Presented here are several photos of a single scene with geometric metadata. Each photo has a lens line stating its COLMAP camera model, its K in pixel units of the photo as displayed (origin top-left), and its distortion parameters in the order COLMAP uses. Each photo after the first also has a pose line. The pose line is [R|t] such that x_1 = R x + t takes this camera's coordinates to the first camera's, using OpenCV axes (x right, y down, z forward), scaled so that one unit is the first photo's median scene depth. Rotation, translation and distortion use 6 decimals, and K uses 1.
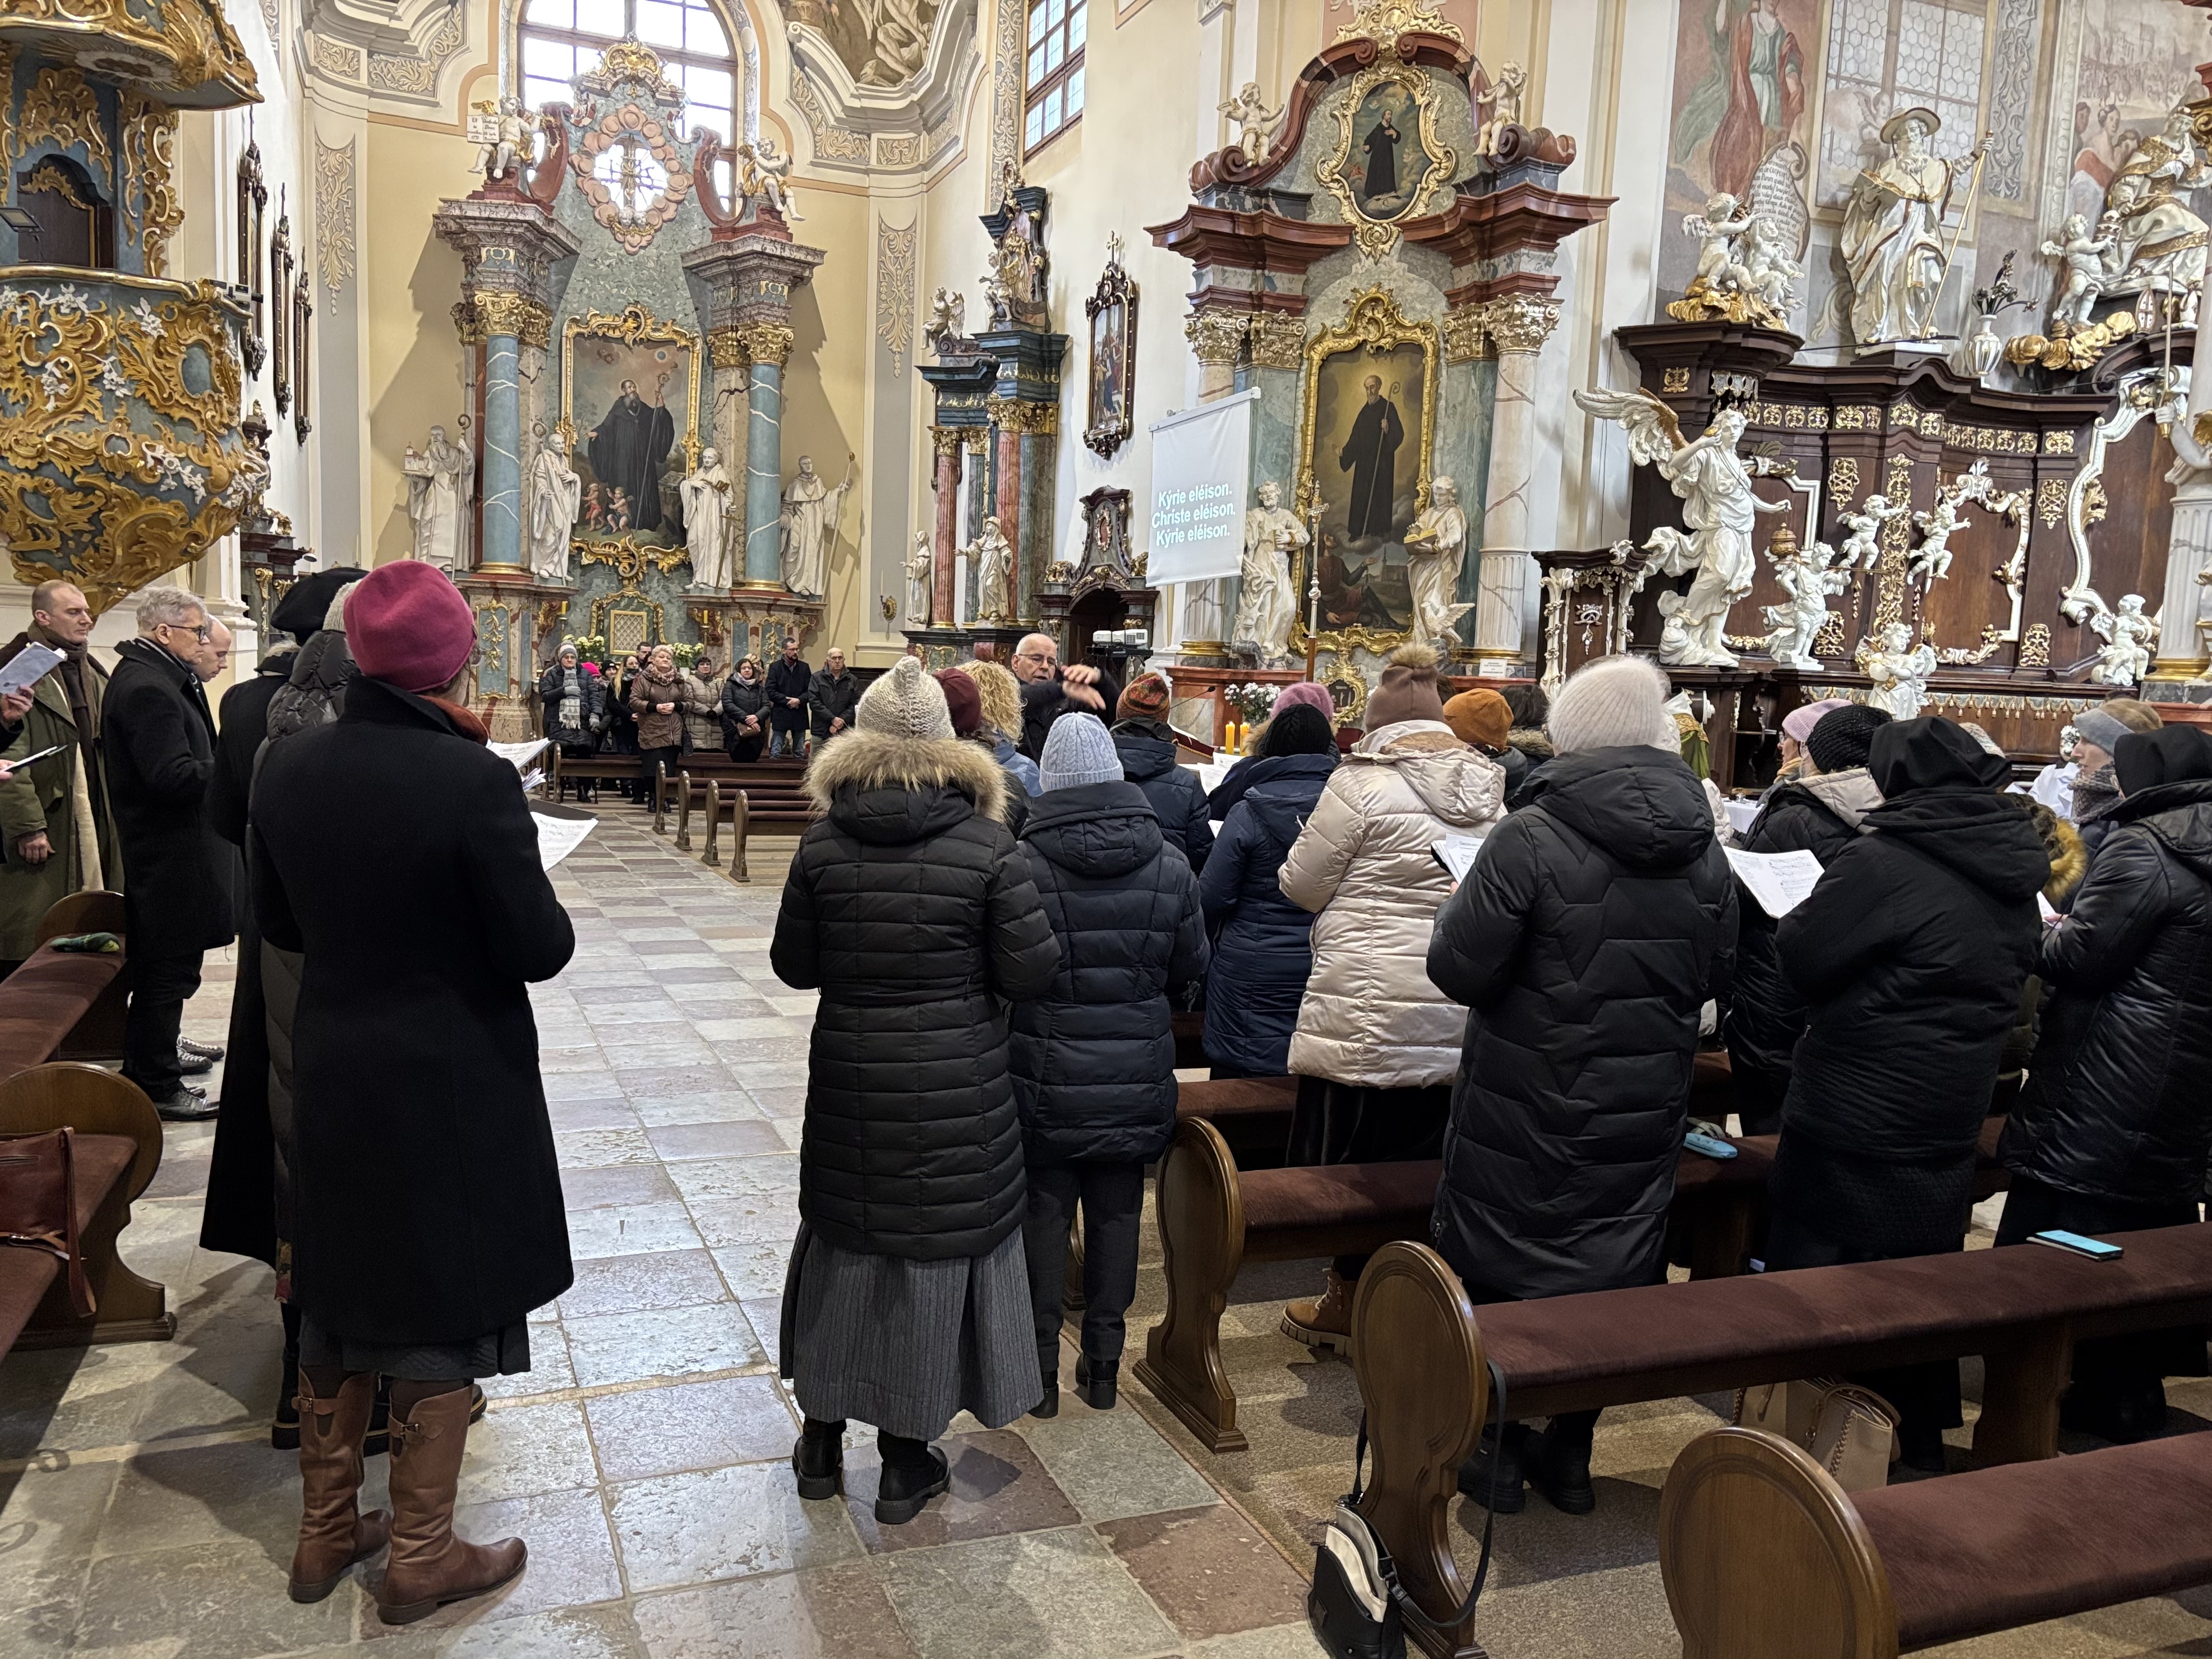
lens RADIAL K [[1849.1, 0, 1111.7], [0, 1849.1, 876.5], [0, 0, 1]] dist [0.052672, -0.066536]
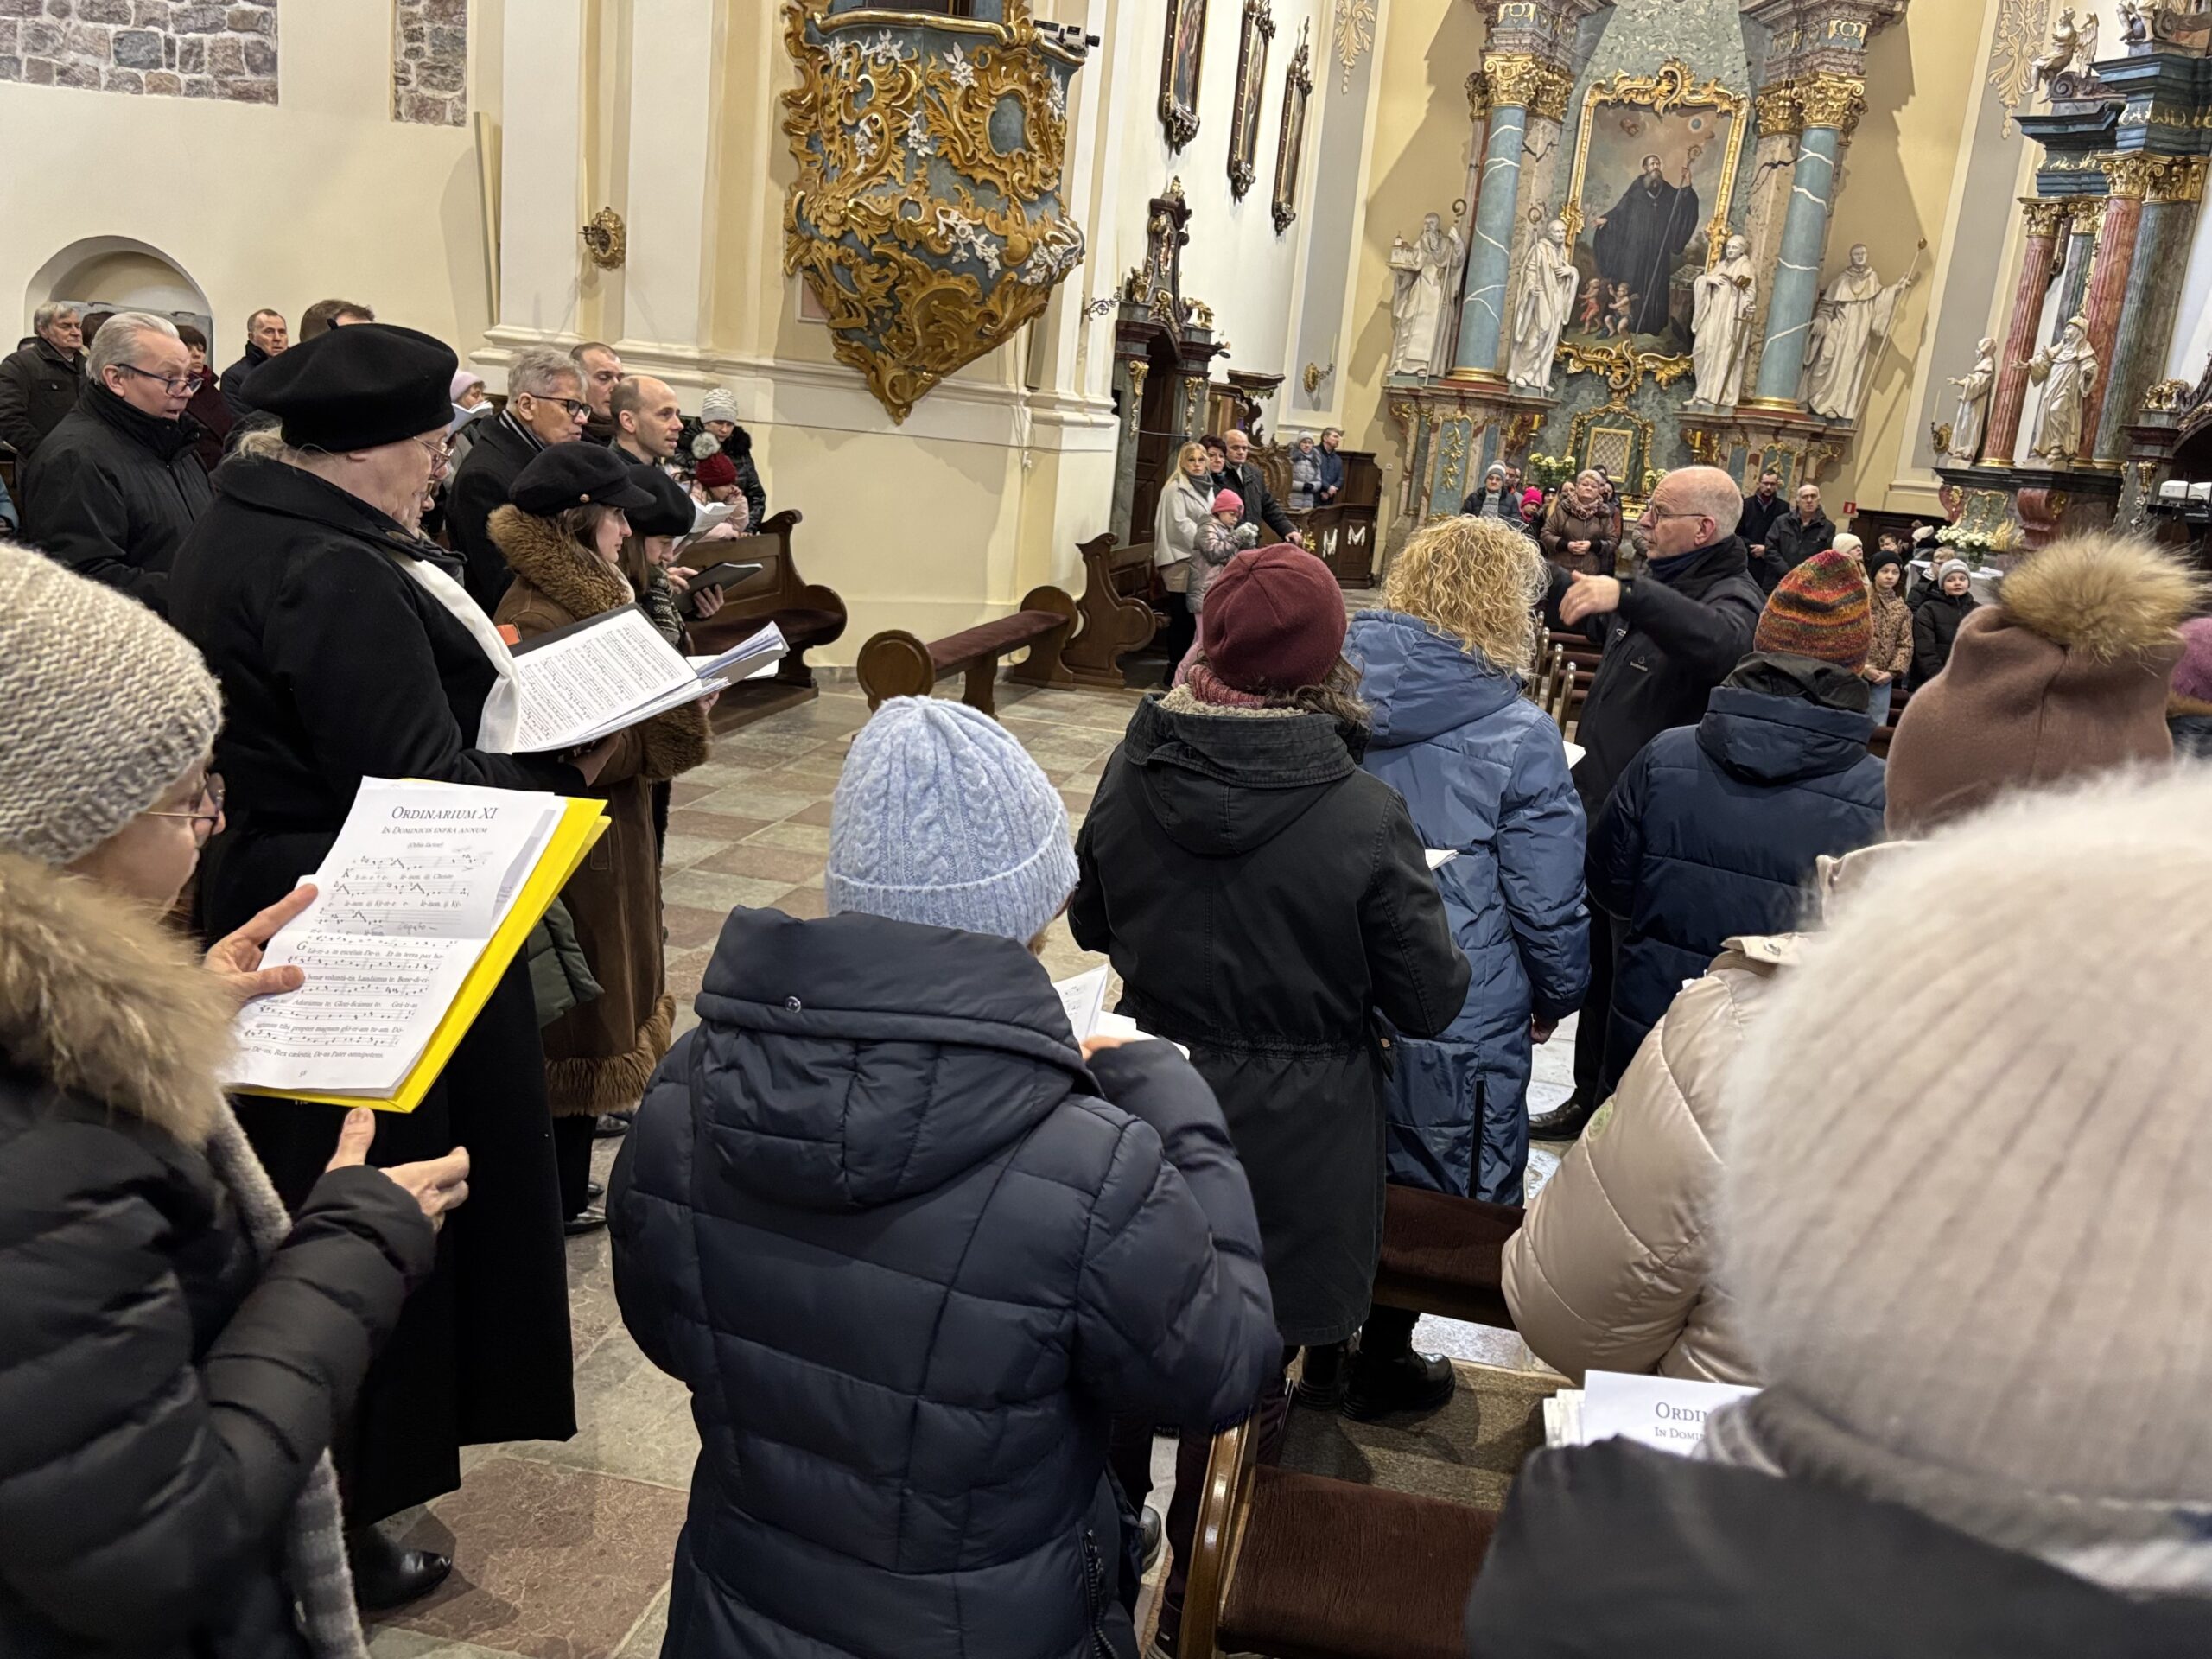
lens RADIAL K [[1895.2, 0, 1106.0], [0, 1895.2, 829.5], [0, 0, 1]] dist [0.023362, 0.007208]
pose [[0.834920, 0.156897, -0.527533, 0.043152], [-0.123447, 0.987469, 0.098311, -0.018399], [0.536348, -0.016960, 0.843827, 0.135841]]
